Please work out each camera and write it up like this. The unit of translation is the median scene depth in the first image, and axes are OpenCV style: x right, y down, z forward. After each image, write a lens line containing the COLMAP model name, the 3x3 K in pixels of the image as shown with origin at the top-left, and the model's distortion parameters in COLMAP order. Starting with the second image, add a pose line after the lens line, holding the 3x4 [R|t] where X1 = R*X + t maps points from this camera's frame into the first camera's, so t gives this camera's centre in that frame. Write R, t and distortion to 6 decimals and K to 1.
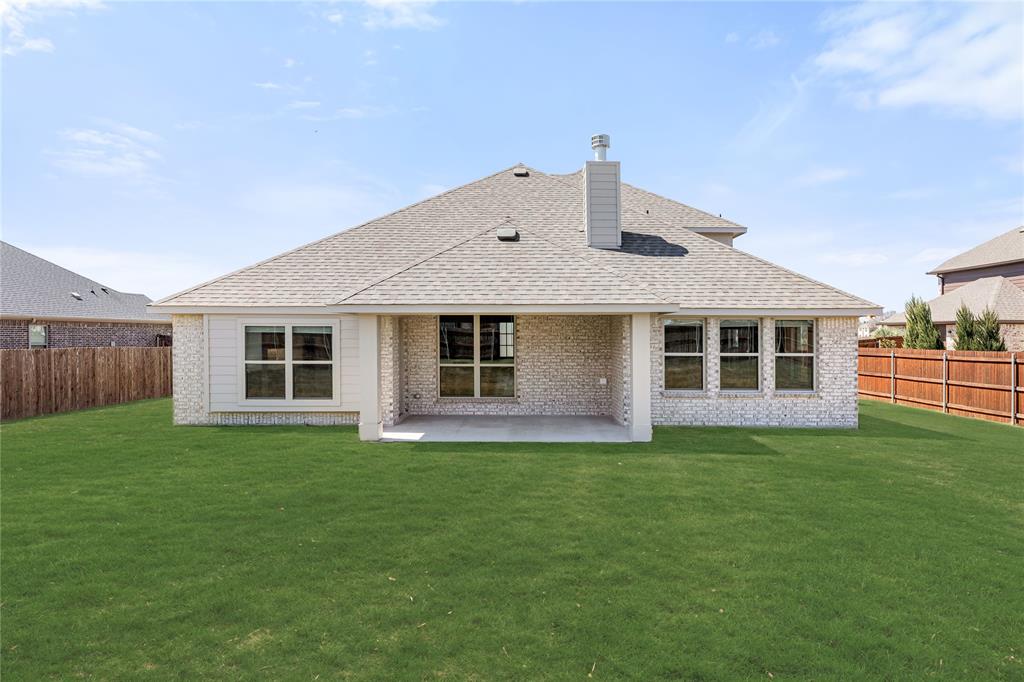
lens RADIAL K [[615.5, 0, 511.7], [0, 615.5, 341.0], [0, 0, 1]] dist [-0.001298, -0.000034]
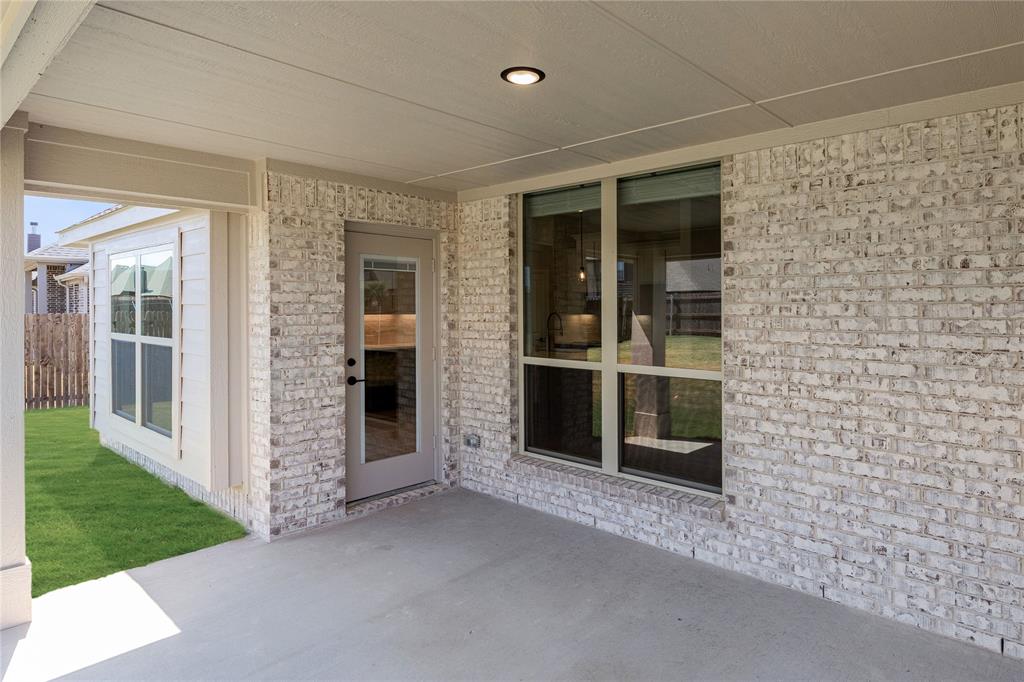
lens RADIAL K [[616.8, 0, 529.2], [0, 616.8, 312.4], [0, 0, 1]] dist [-0.002298, -0.000216]
pose [[0.733500, 0.002537, -0.679685, 0.149365], [-0.006937, 0.999969, -0.003753, 0.015533], [0.679654, 0.007468, 0.733495, 0.892635]]
